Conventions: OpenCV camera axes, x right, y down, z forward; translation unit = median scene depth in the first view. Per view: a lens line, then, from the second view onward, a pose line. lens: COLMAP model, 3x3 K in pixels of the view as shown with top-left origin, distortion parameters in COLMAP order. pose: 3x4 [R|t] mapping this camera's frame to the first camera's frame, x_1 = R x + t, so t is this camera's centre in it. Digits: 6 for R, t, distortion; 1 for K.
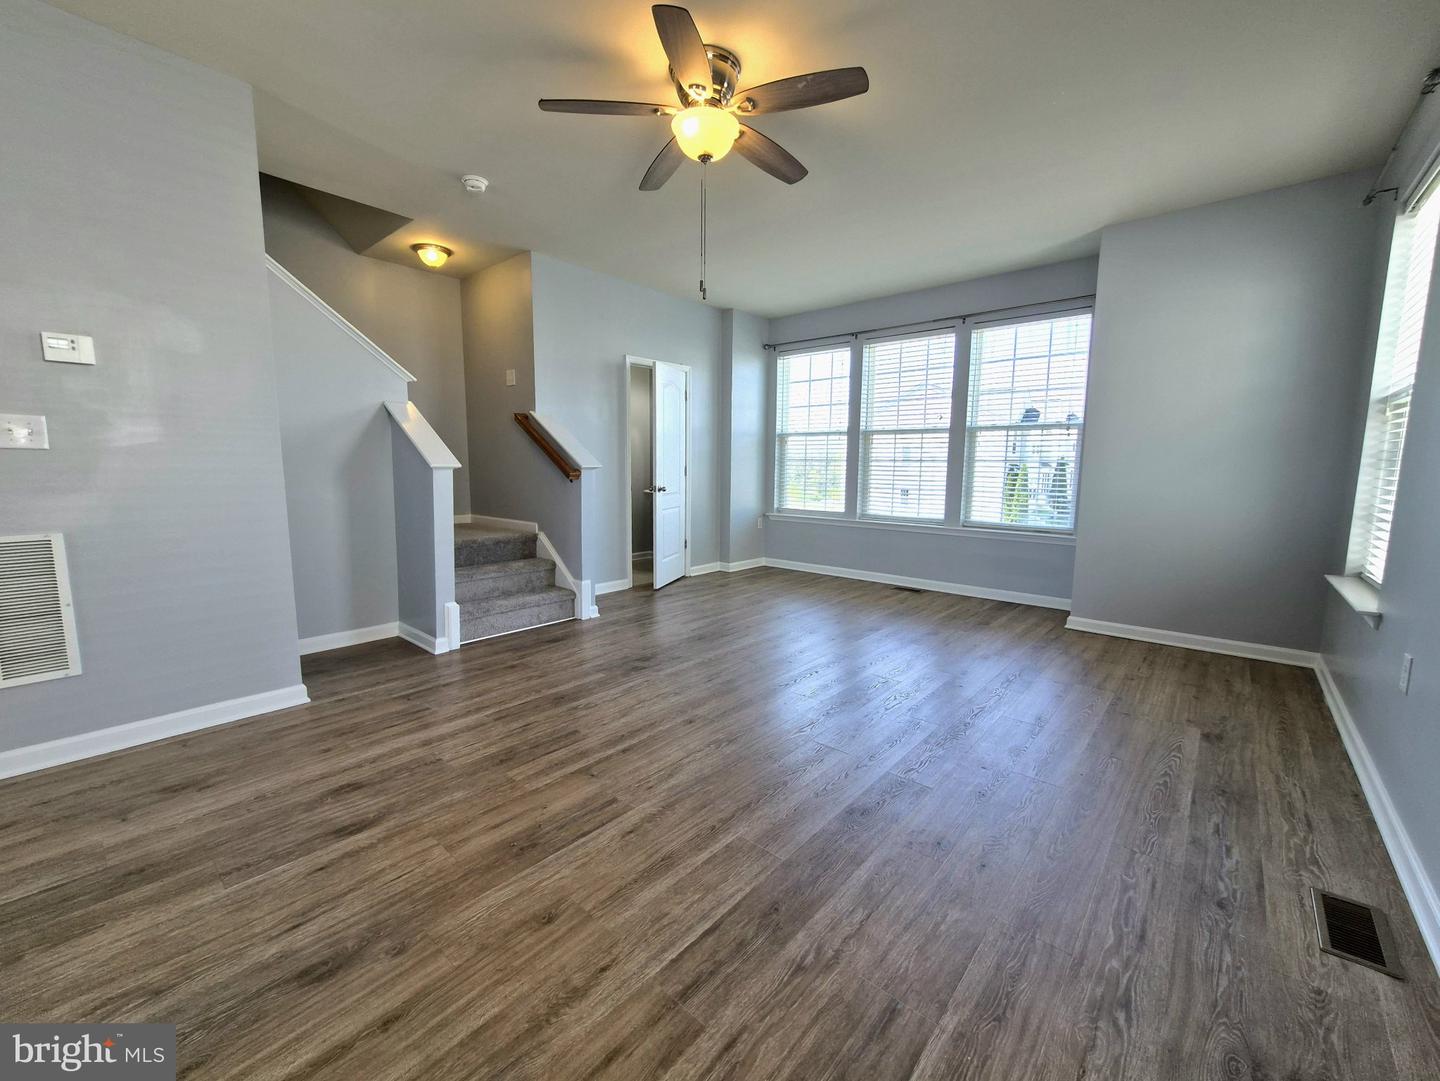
lens RADIAL K [[583.0, 0, 716.9], [0, 583.0, 537.5], [0, 0, 1]] dist [-0.000702, -0.000136]
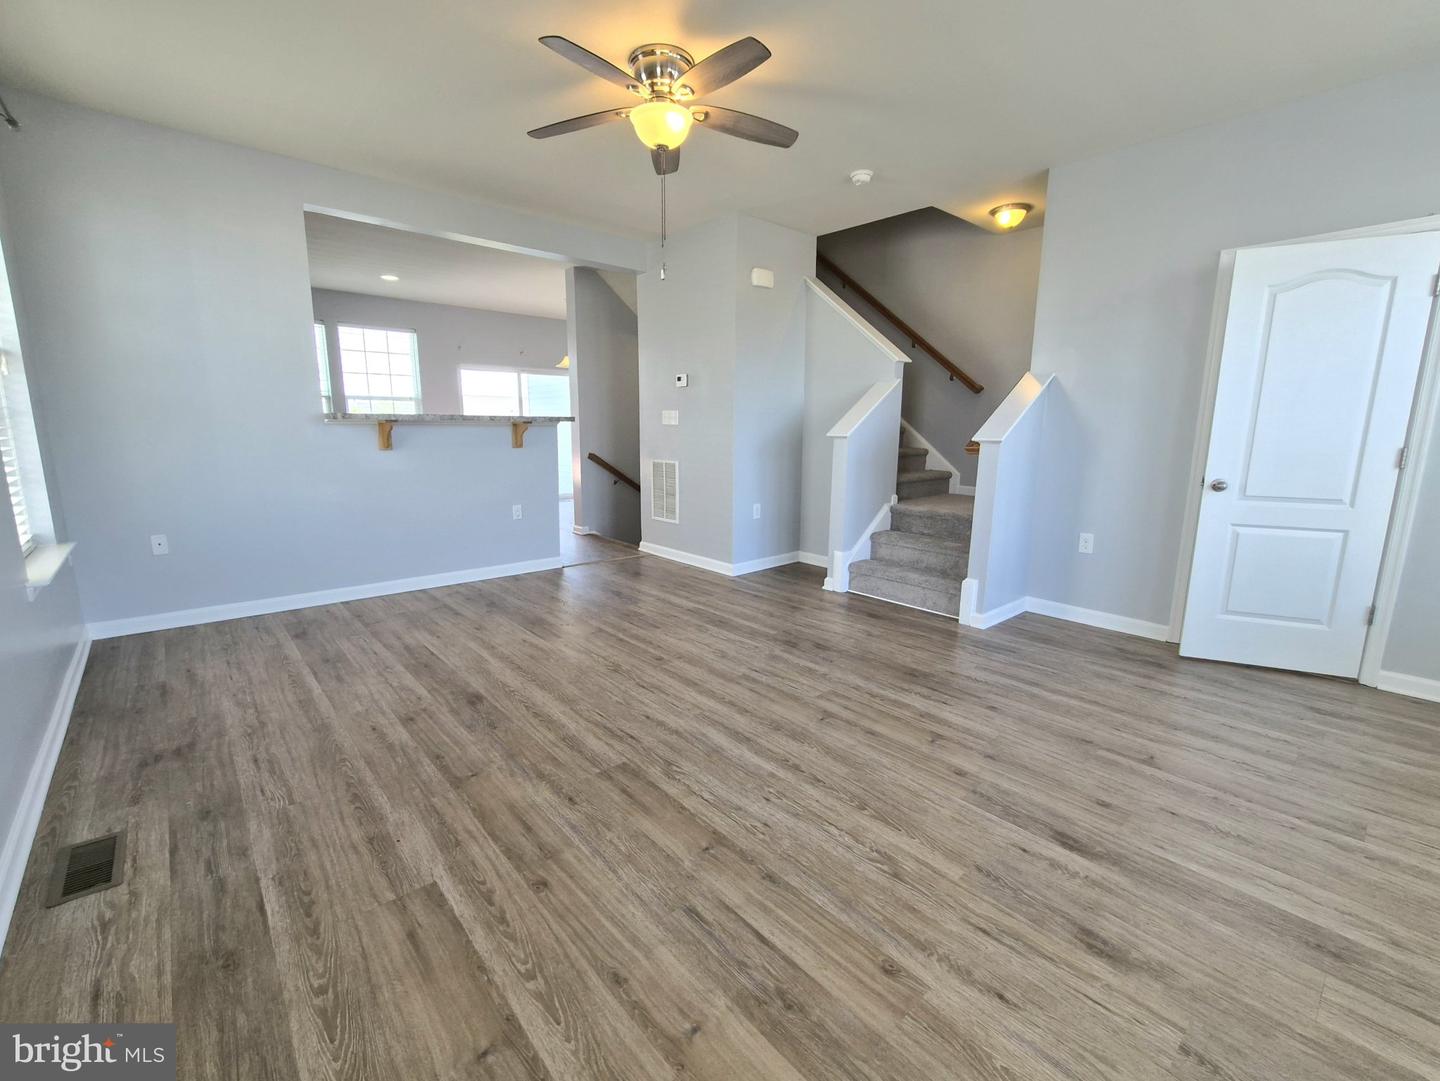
lens RADIAL K [[619.0, 0, 721.1], [0, 619.0, 544.0], [0, 0, 1]] dist [-0.001562, -0.000098]
pose [[-0.121151, 0.177741, -0.976591, 1.086851], [-0.137109, 0.971411, 0.193807, -0.156344], [0.983119, 0.157379, -0.093318, 1.197607]]
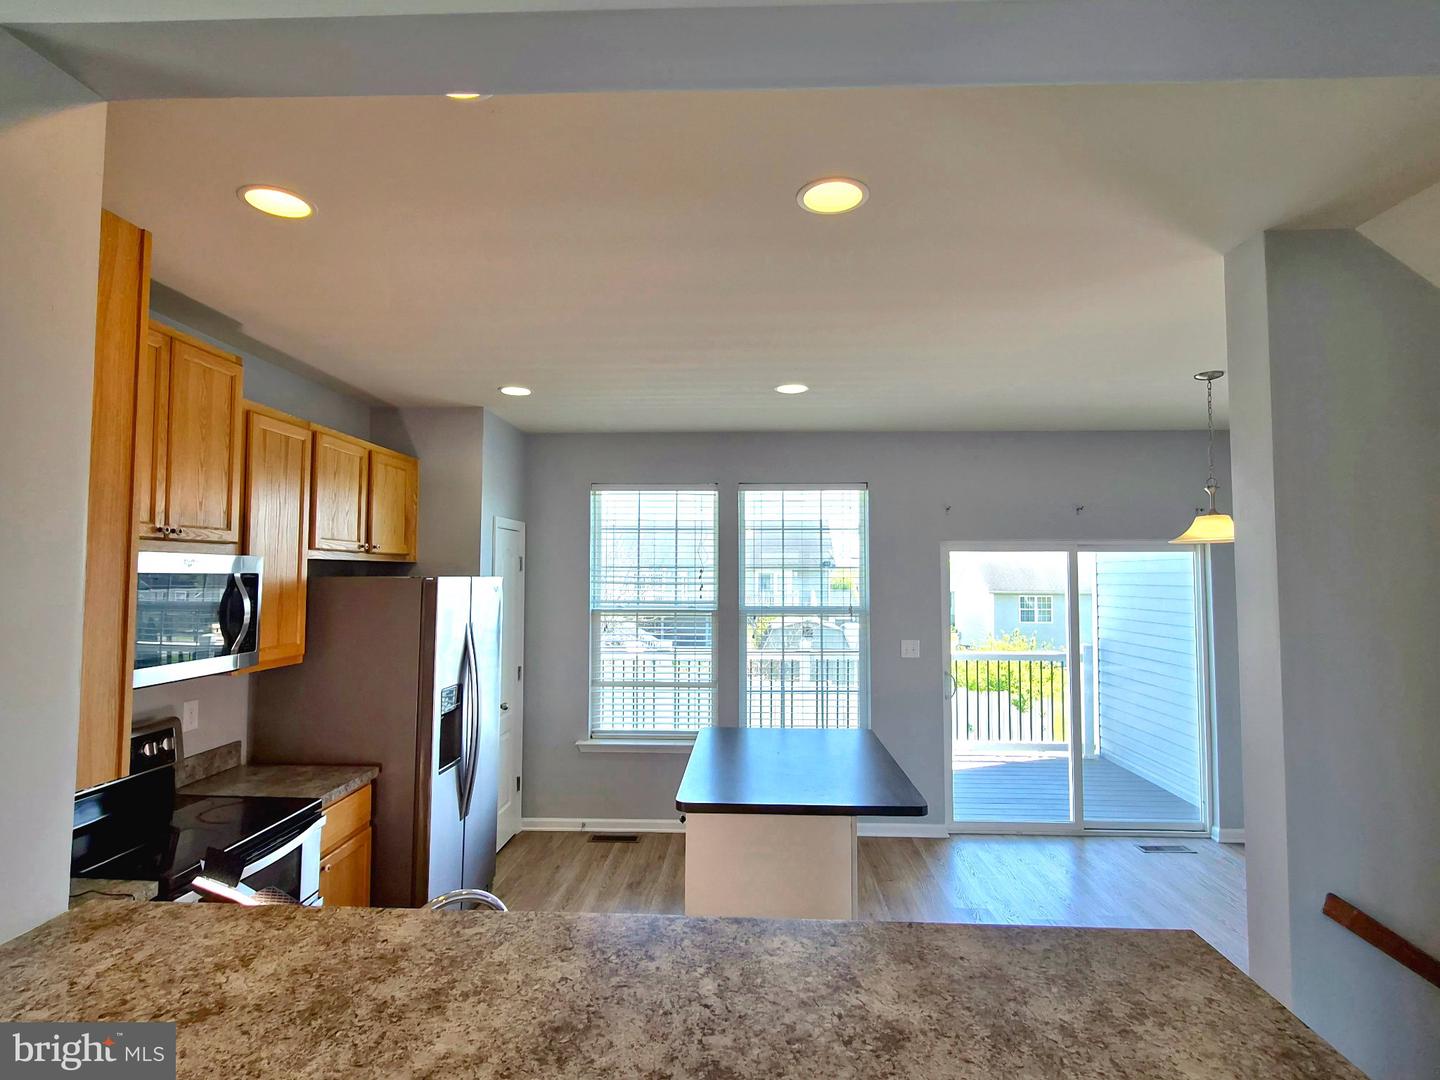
lens RADIAL K [[747.4, 0, 717.8], [0, 747.4, 547.9], [0, 0, 1]] dist [0.027221, 0.000335]
pose [[-0.776140, -0.034424, -0.629620, -0.353435], [-0.091604, 0.994072, 0.058570, -0.293169], [0.623872, 0.103134, -0.774692, 0.556334]]
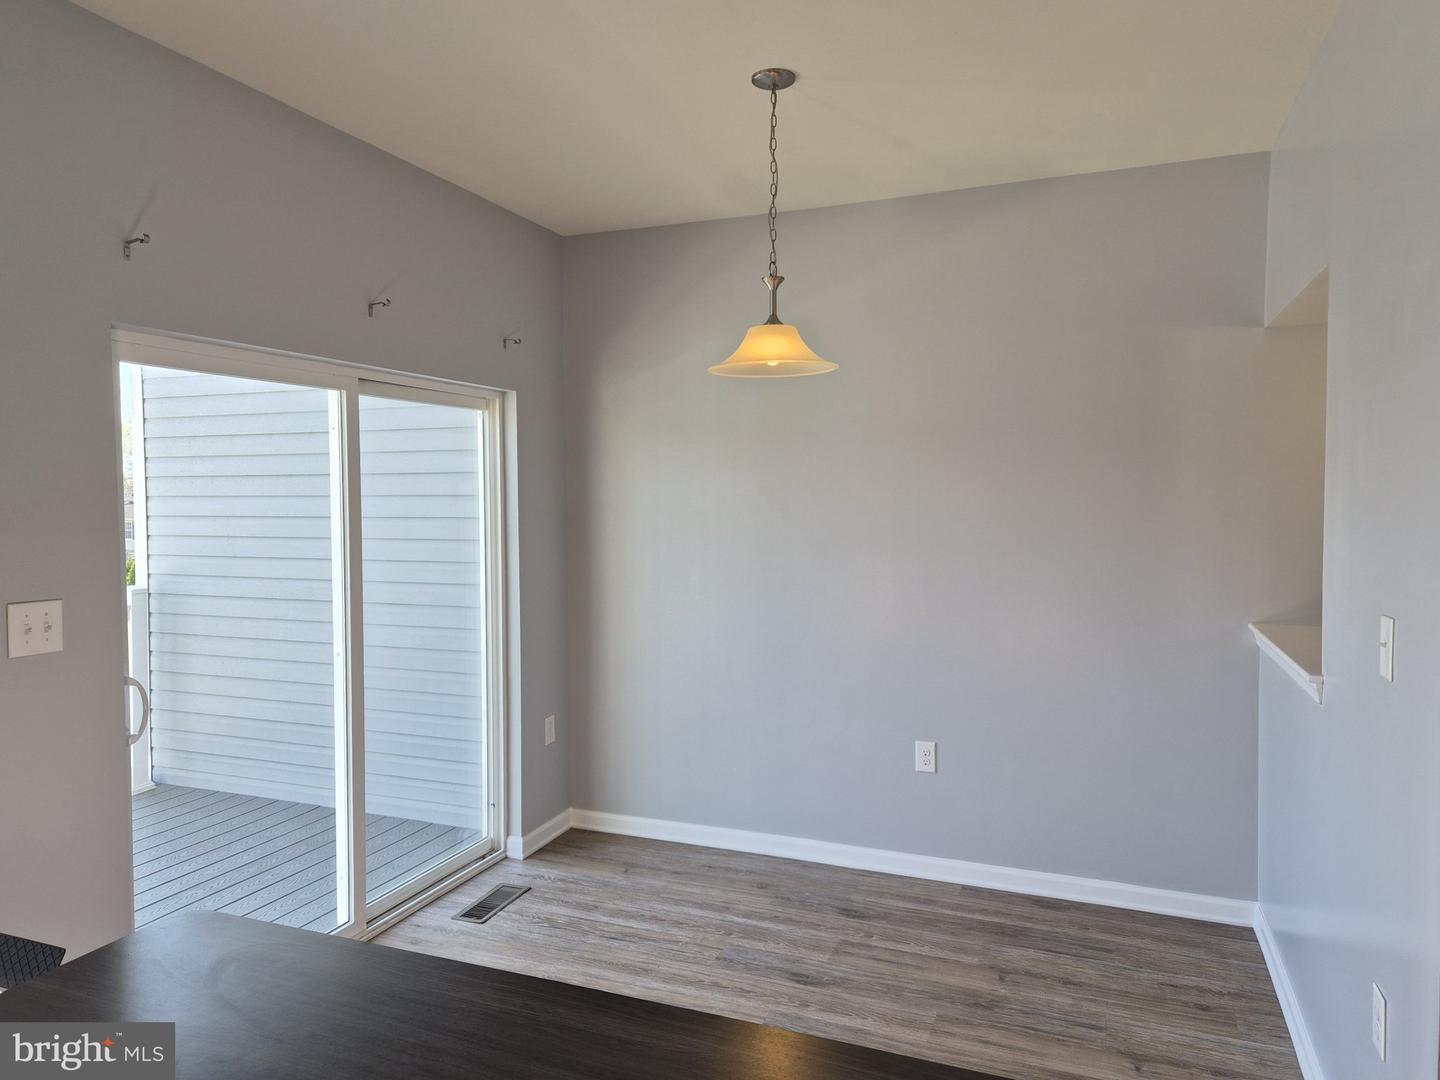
lens RADIAL K [[985.2, 0, 711.3], [0, 985.2, 526.9], [0, 0, 1]] dist [0.053274, 0.001763]
pose [[0.325049, 0.020261, -0.945480, -0.911530], [-0.114902, 0.993210, -0.018218, -0.113110], [0.938691, 0.114559, 0.325170, -0.322953]]
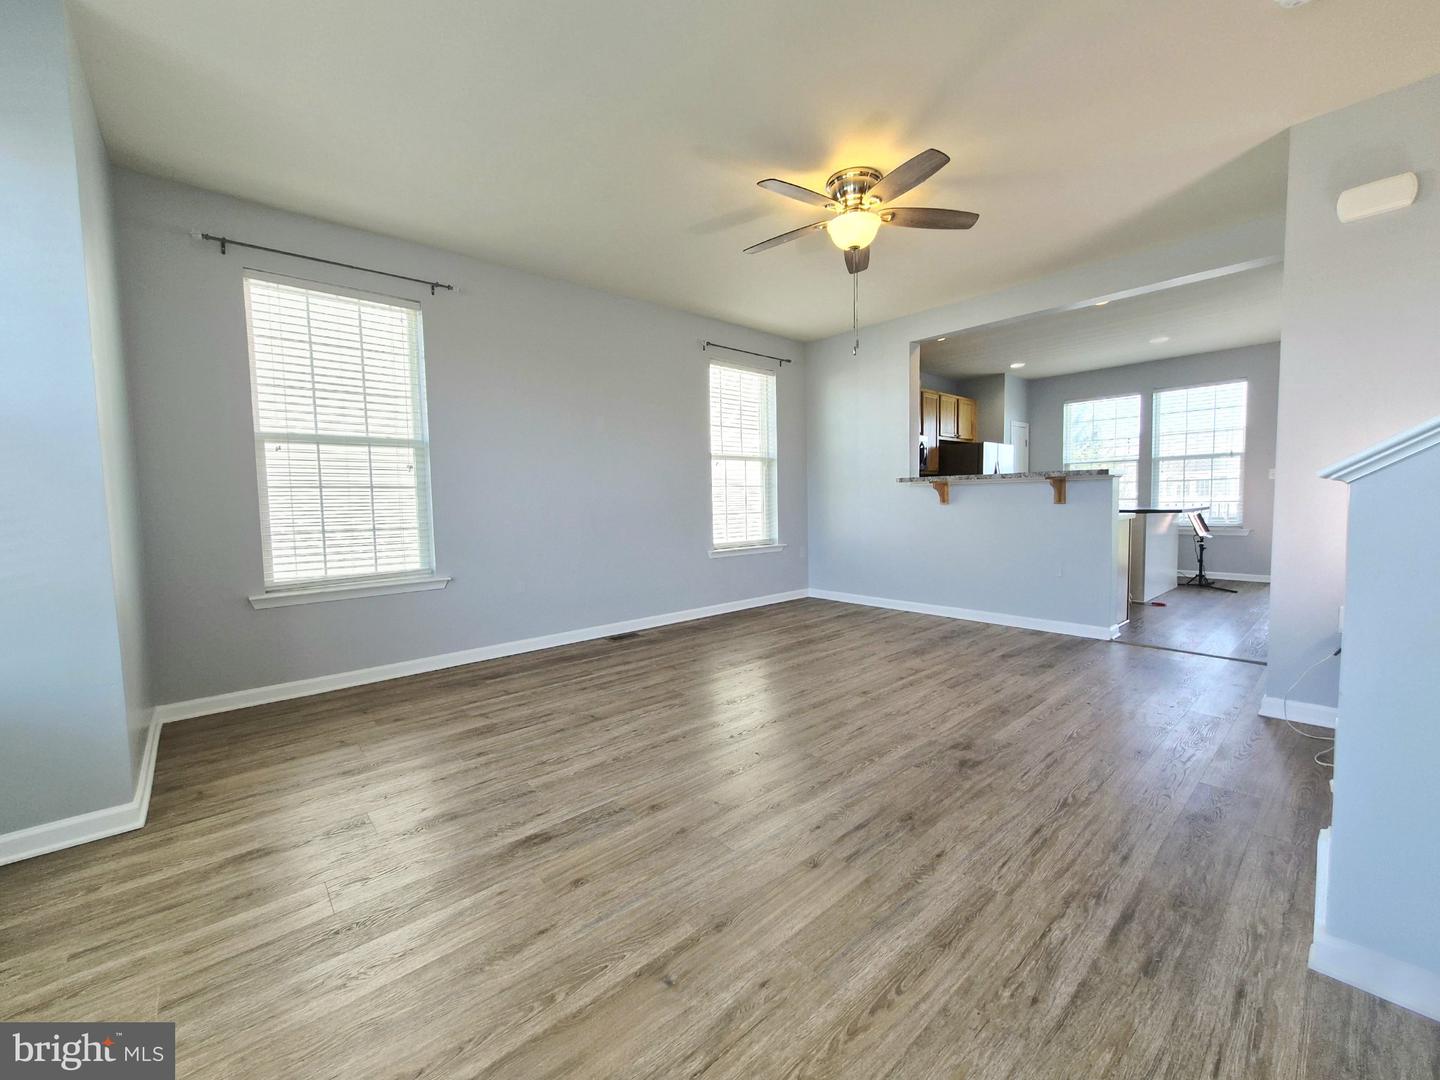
lens RADIAL K [[583.0, 0, 716.8], [0, 583.0, 542.0], [0, 0, 1]] dist [-0.000702, -0.000136]
pose [[-0.992203, 0.001107, 0.124630, 0.110434], [0.026497, 0.978975, 0.202252, -0.253543], [-0.121785, 0.203977, -0.971371, 2.168932]]
